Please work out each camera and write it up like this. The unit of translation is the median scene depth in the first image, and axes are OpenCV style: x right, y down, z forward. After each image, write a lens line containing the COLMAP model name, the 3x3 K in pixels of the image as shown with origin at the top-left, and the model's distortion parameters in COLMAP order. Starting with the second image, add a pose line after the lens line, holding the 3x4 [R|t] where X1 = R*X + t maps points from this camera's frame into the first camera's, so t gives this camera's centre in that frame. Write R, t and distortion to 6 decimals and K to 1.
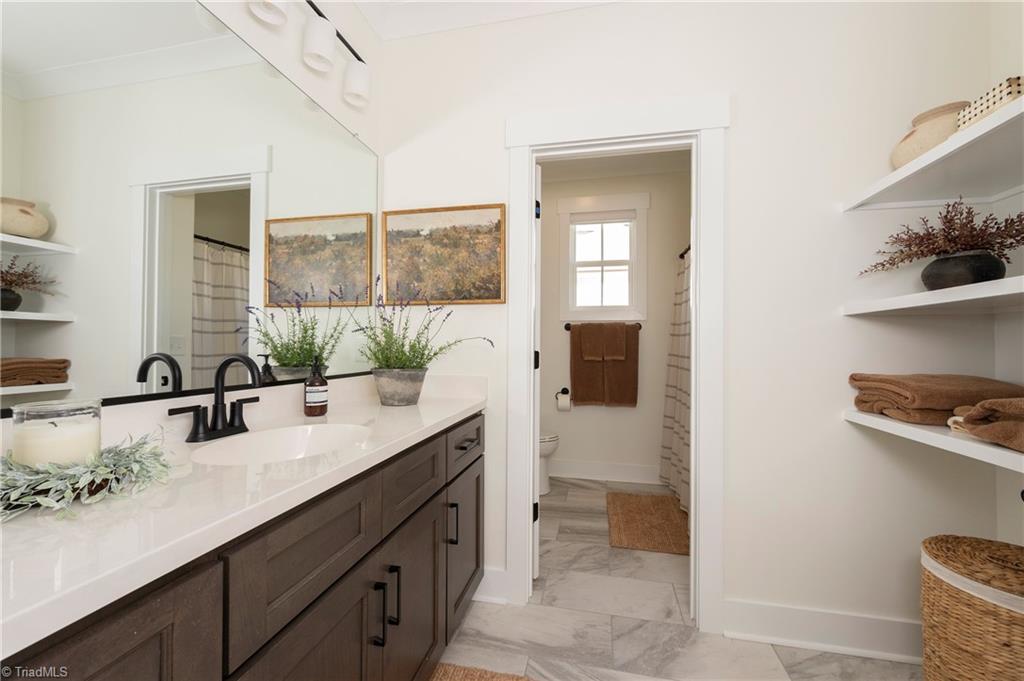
lens RADIAL K [[405.0, 0, 515.2], [0, 405.0, 342.4], [0, 0, 1]] dist [-0.000698, -0.000548]
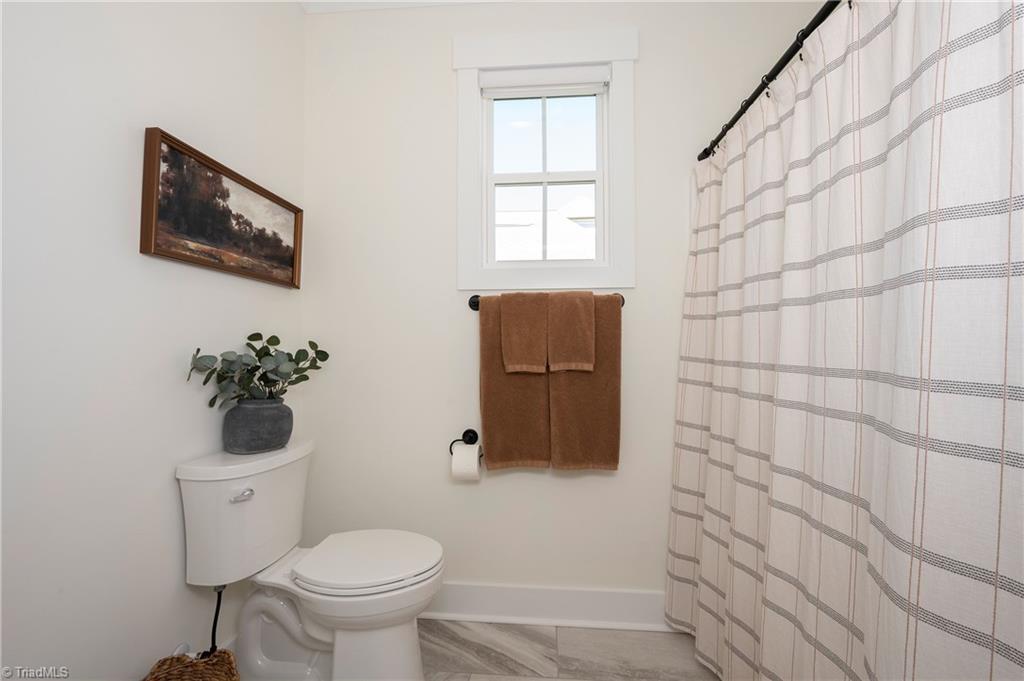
lens RADIAL K [[405.0, 0, 510.6], [0, 405.0, 342.4], [0, 0, 1]] dist [-0.000698, -0.000548]
pose [[0.991688, -0.003926, 0.128607, 0.112904], [0.004557, 0.999979, -0.004614, 0.012020], [-0.128586, 0.005161, 0.991685, 0.532791]]
